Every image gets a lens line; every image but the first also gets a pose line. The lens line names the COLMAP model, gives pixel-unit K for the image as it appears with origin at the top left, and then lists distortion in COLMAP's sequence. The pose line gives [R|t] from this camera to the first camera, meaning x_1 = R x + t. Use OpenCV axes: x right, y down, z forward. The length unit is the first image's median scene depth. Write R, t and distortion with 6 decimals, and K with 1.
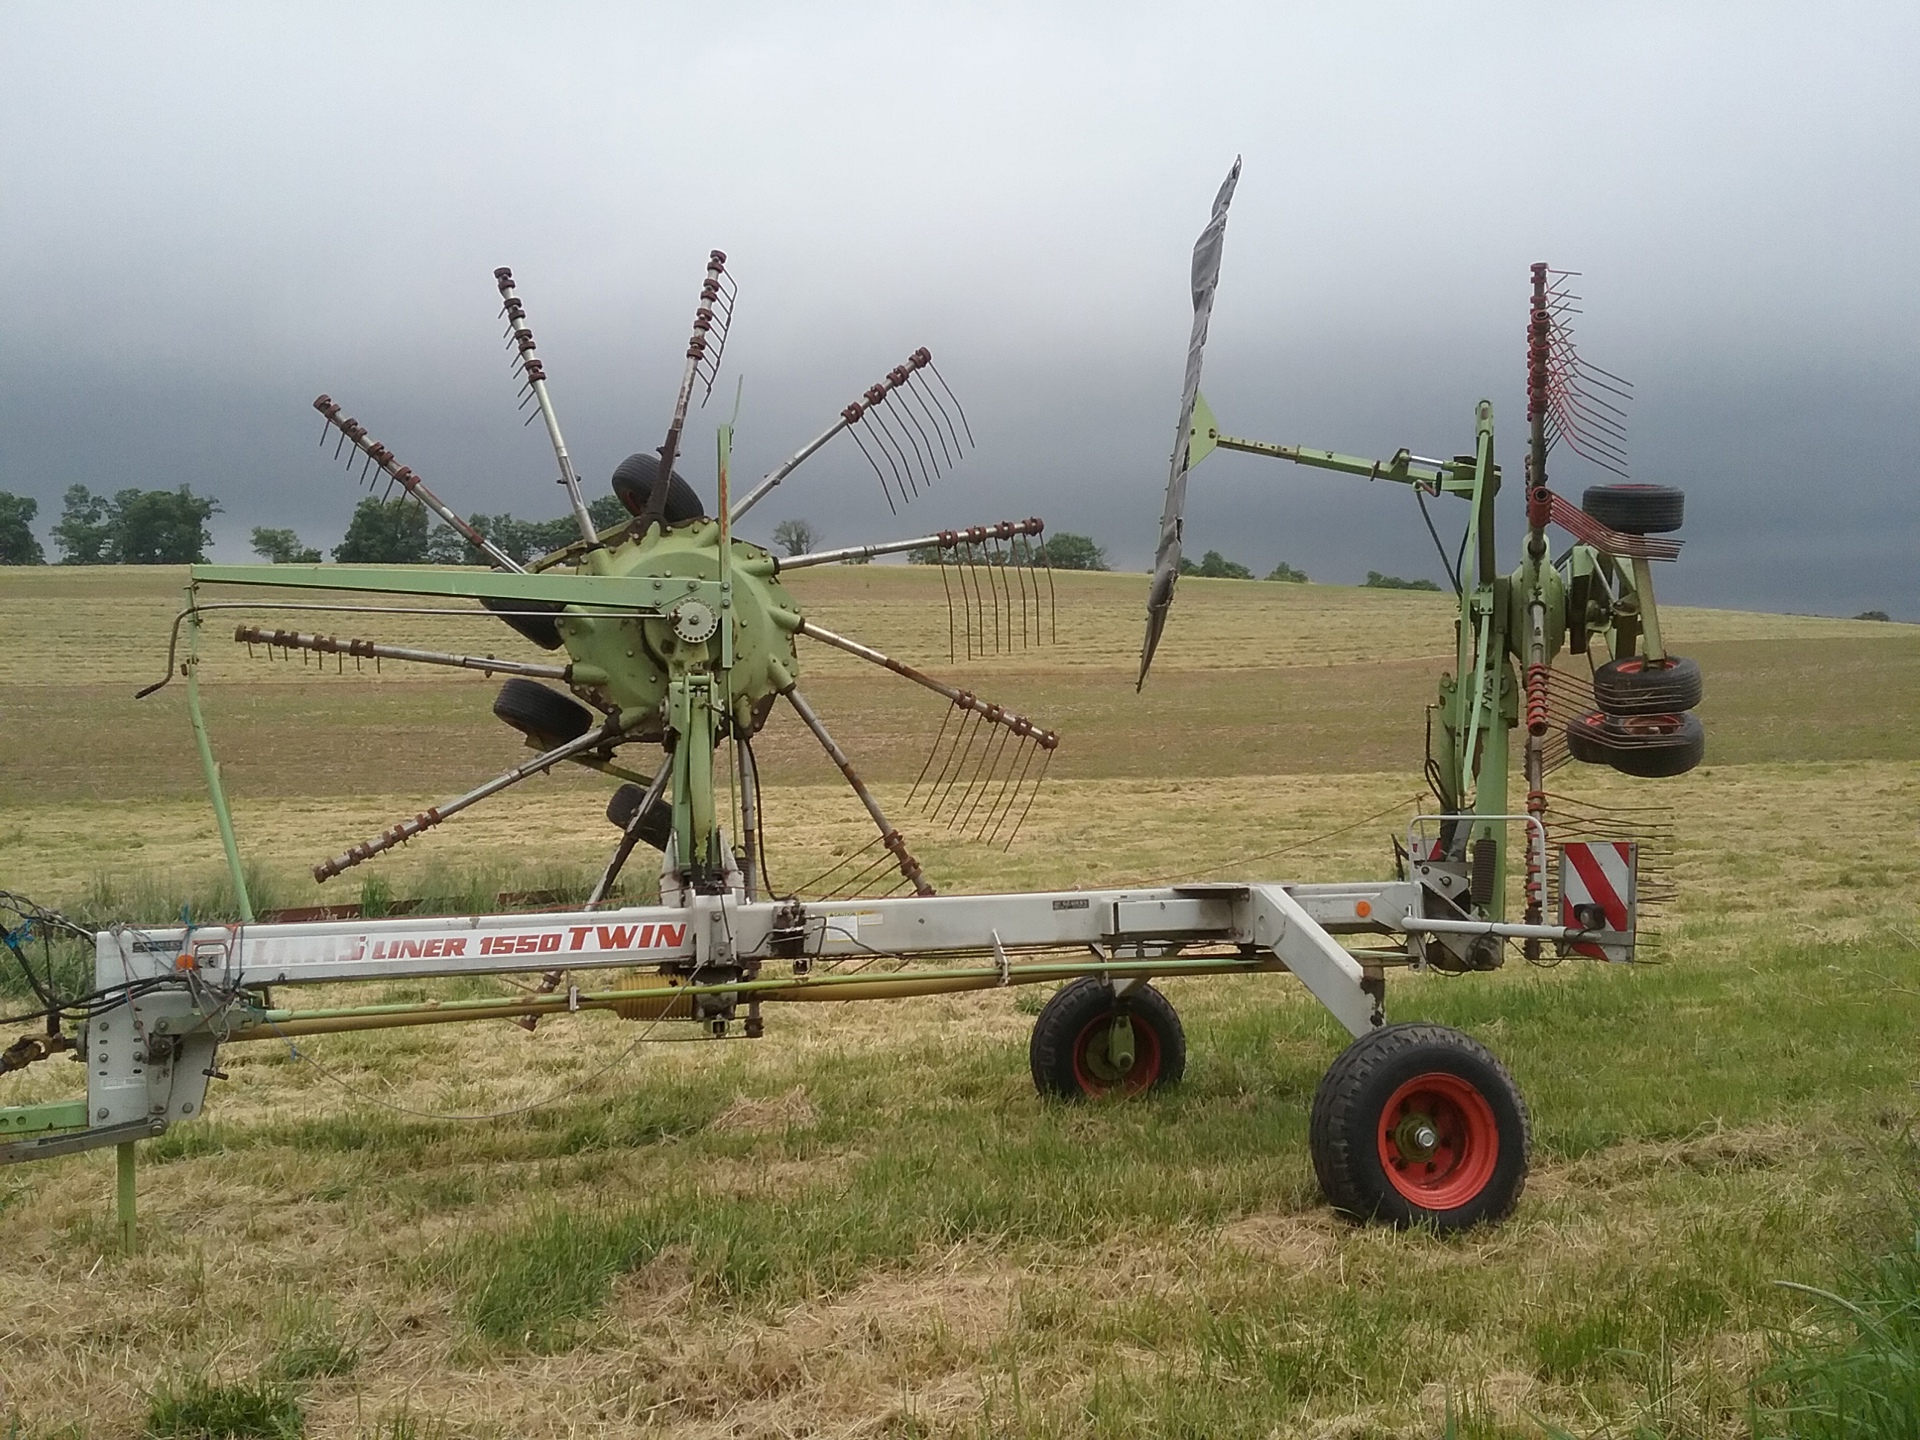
lens RADIAL K [[1776.2, 0, 1001.2], [0, 1776.2, 708.1], [0, 0, 1]] dist [0.095320, -0.225769]
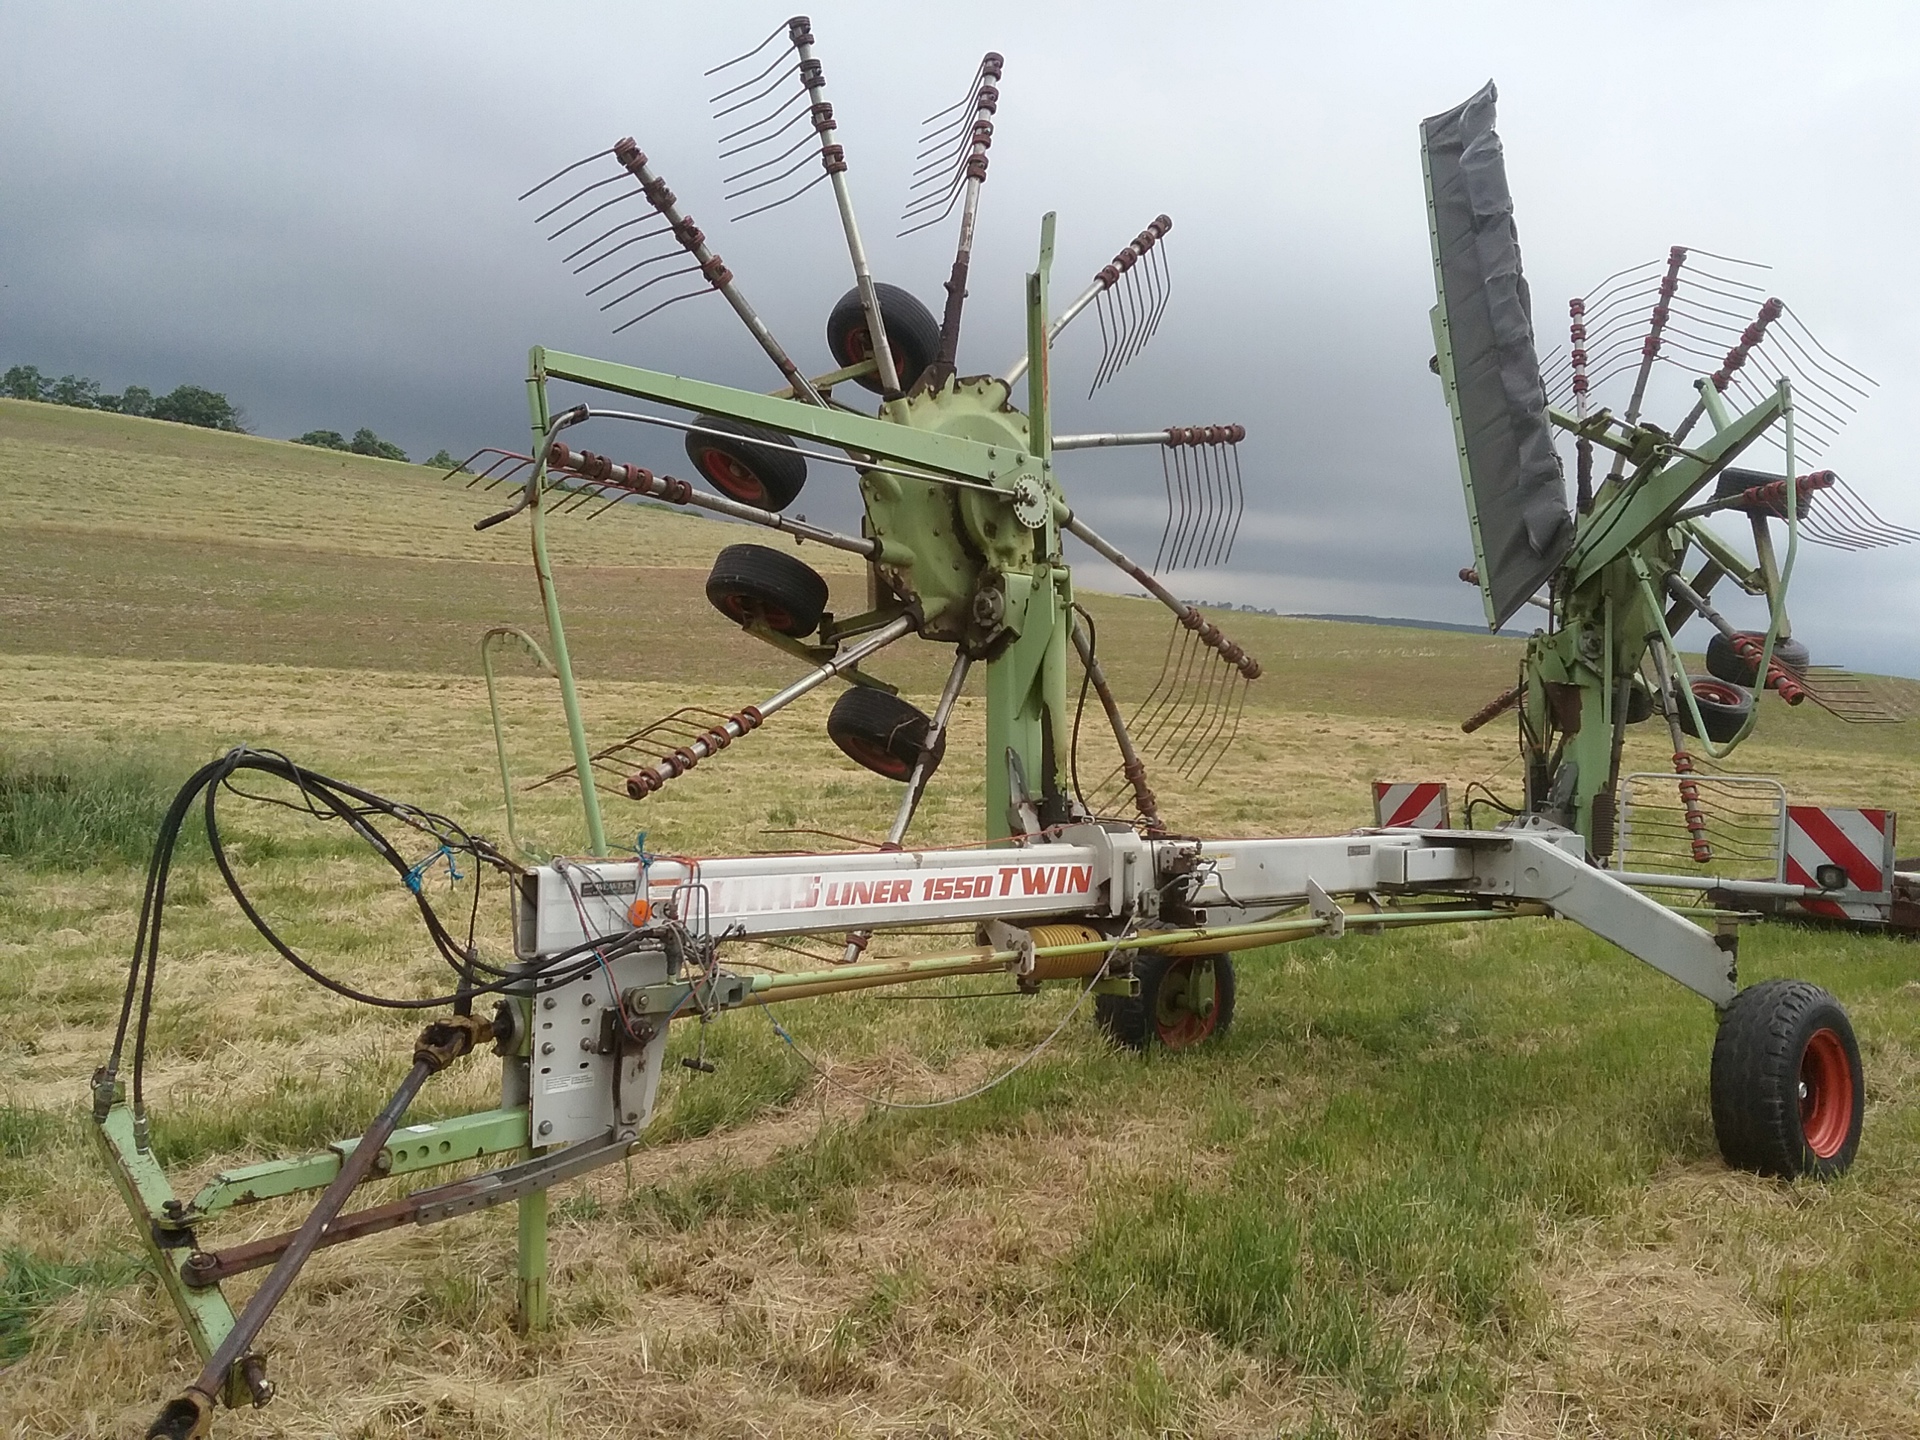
lens RADIAL K [[1776.2, 0, 1001.2], [0, 1776.2, 708.1], [0, 0, 1]] dist [0.095320, -0.225769]
pose [[0.886702, 0.059818, 0.458455, -0.585003], [-0.083654, 0.995986, 0.031842, 0.023043], [-0.454710, -0.066586, 0.888147, 0.270227]]
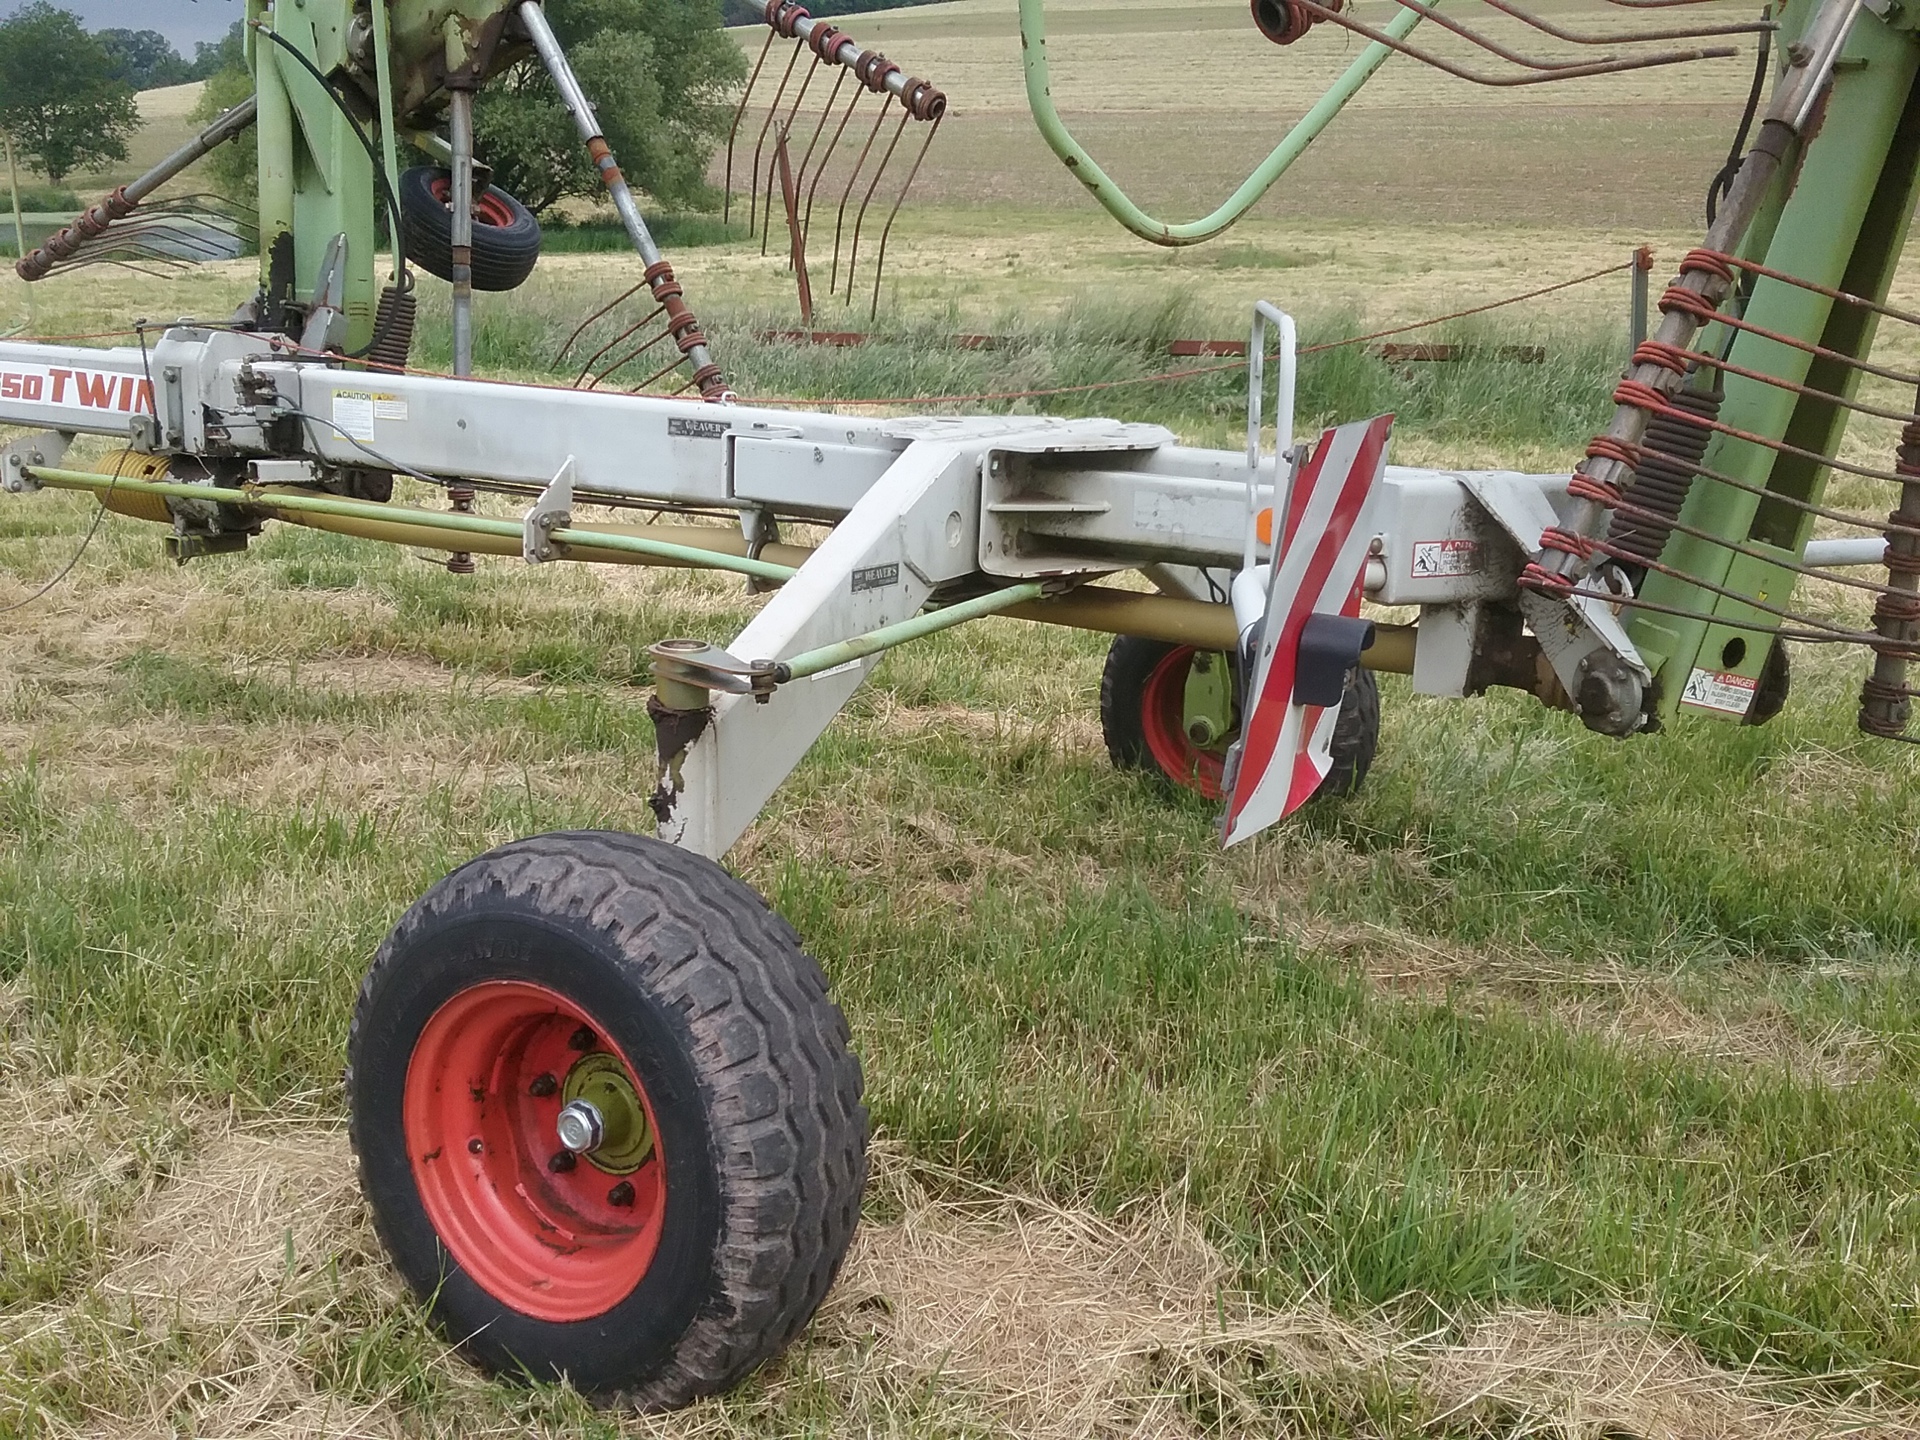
lens RADIAL K [[1776.2, 0, 1001.2], [0, 1776.2, 708.1], [0, 0, 1]] dist [0.095320, -0.225769]
pose [[0.710065, 0.226886, -0.666581, 0.479780], [-0.013619, 0.950913, 0.309158, 0.027887], [0.704005, -0.210444, 0.678300, 0.724464]]
